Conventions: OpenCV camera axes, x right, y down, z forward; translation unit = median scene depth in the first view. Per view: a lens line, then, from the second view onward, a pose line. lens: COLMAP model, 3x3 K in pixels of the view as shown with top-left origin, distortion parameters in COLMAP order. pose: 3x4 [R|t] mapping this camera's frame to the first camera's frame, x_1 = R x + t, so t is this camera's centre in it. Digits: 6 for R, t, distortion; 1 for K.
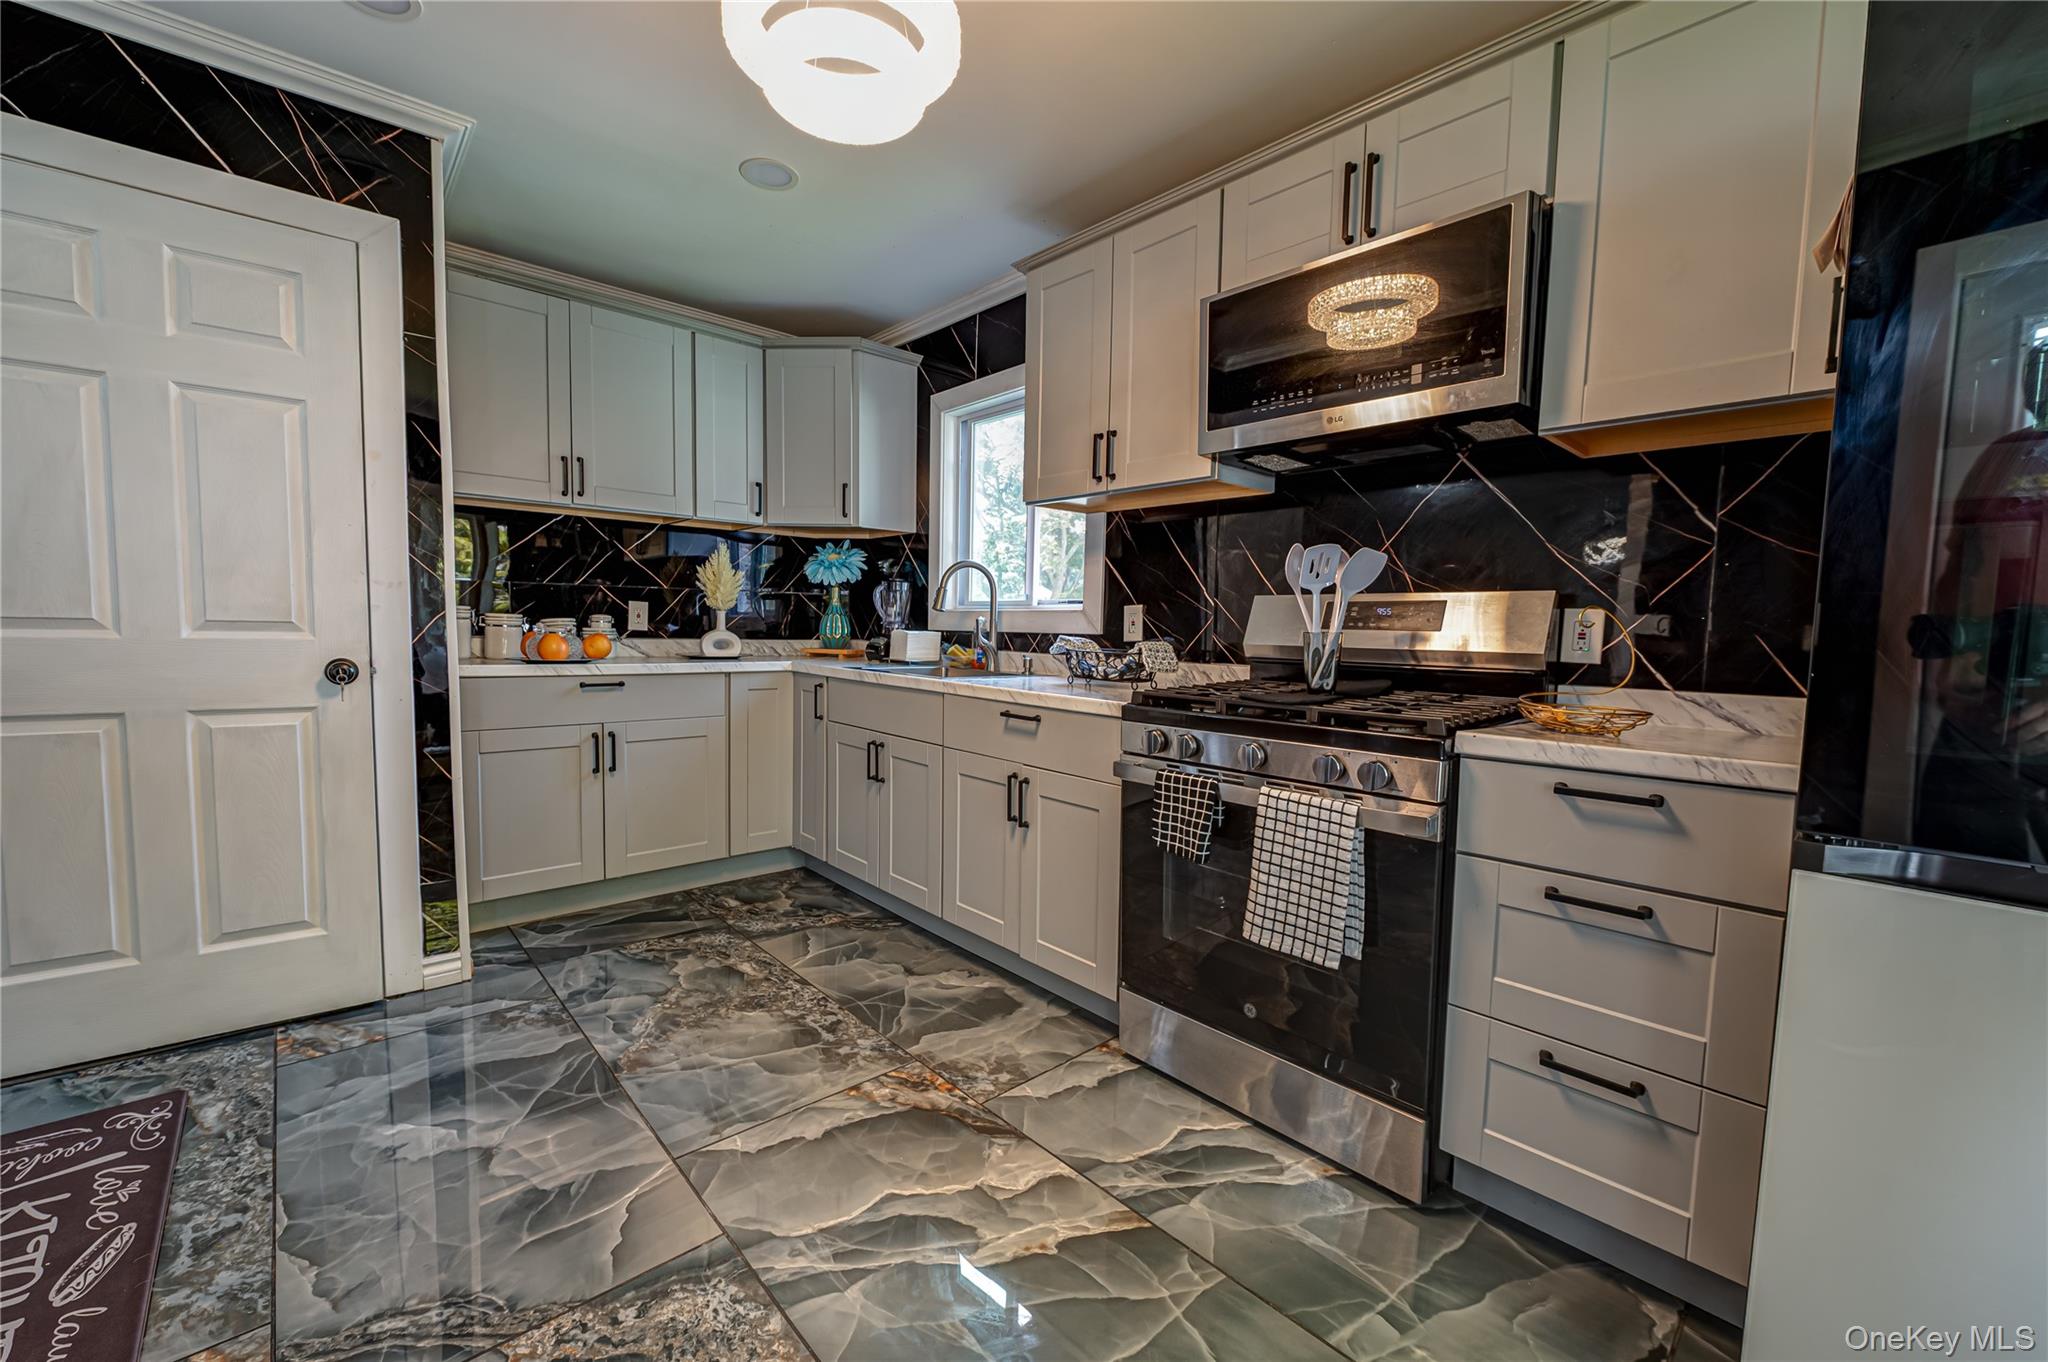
lens RADIAL K [[813.5, 0, 1025.8], [0, 813.5, 684.4], [0, 0, 1]] dist [-0.007623, -0.000438]
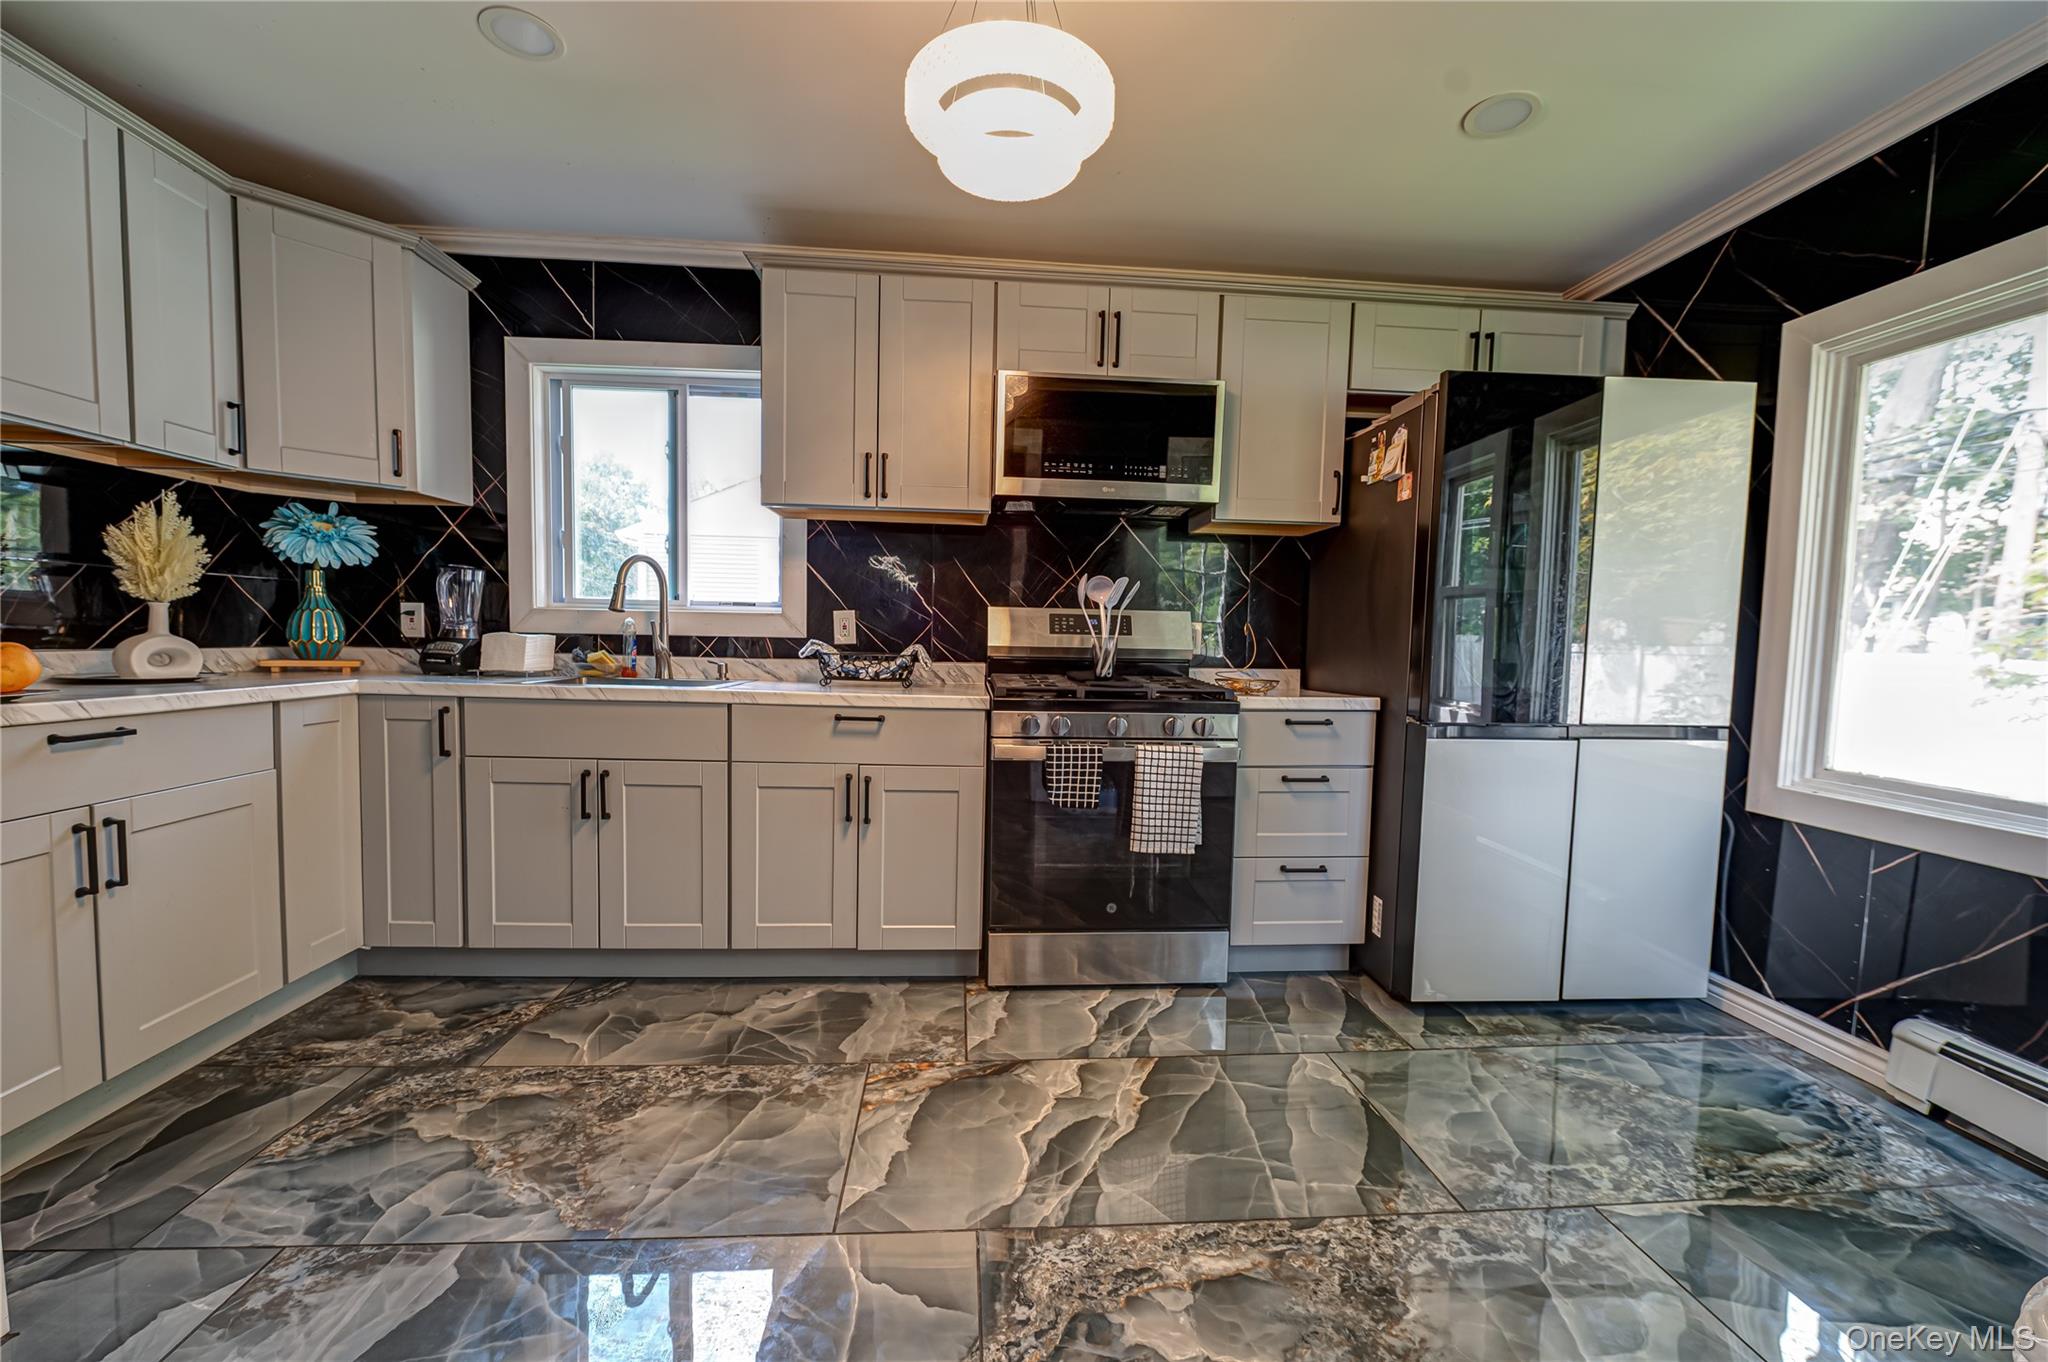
lens RADIAL K [[813.5, 0, 1016.6], [0, 813.5, 684.5], [0, 0, 1]] dist [-0.007623, -0.000438]
pose [[0.615540, -0.053545, 0.786285, -0.678407], [0.048242, 0.998378, 0.030222, -0.025104], [-0.786628, 0.019329, 0.617125, 0.191663]]
